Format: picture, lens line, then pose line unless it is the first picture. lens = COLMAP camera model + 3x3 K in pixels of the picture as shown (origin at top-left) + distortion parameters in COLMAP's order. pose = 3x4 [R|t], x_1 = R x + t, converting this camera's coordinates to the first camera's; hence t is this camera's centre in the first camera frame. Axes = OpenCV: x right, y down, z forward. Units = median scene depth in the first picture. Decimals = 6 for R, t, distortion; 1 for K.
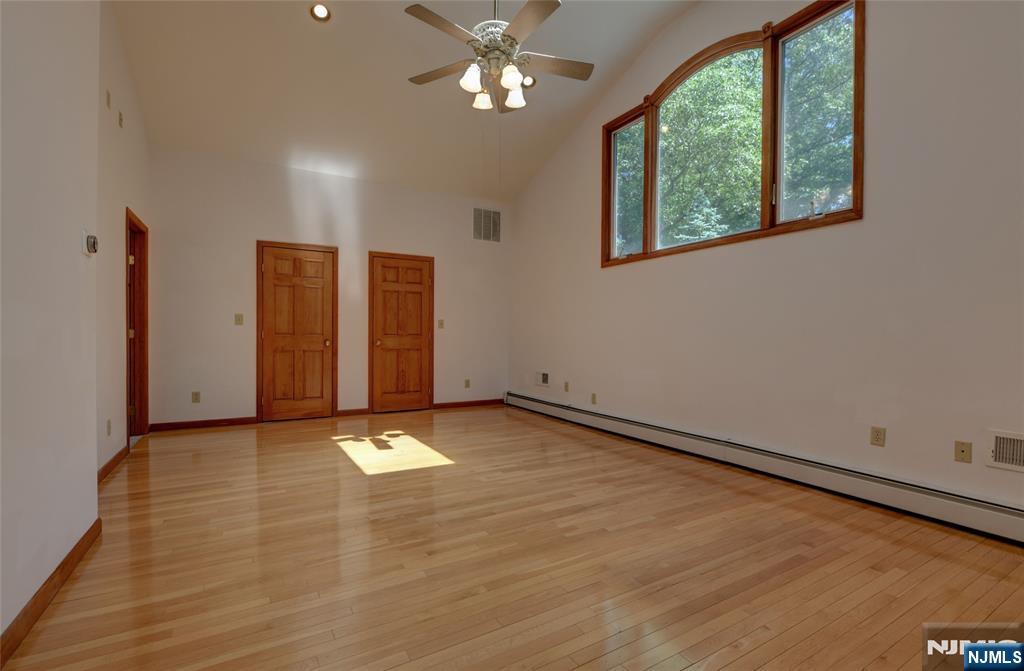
lens RADIAL K [[435.7, 0, 508.1], [0, 435.7, 338.8], [0, 0, 1]] dist [0.001458, 0.000151]
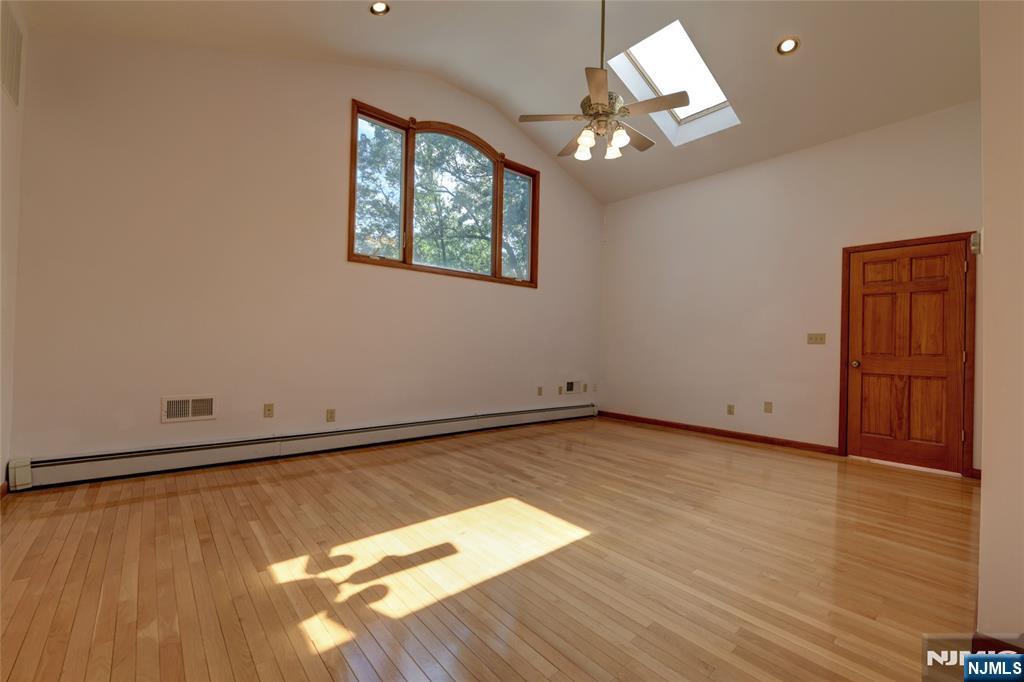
lens RADIAL K [[406.4, 0, 515.4], [0, 406.4, 341.9], [0, 0, 1]] dist [-0.009551, -0.000526]
pose [[-0.132681, -0.002305, 0.991156, -0.957142], [-0.021631, 0.999766, -0.000571, -0.013868], [-0.990923, -0.021515, -0.132699, 1.177252]]
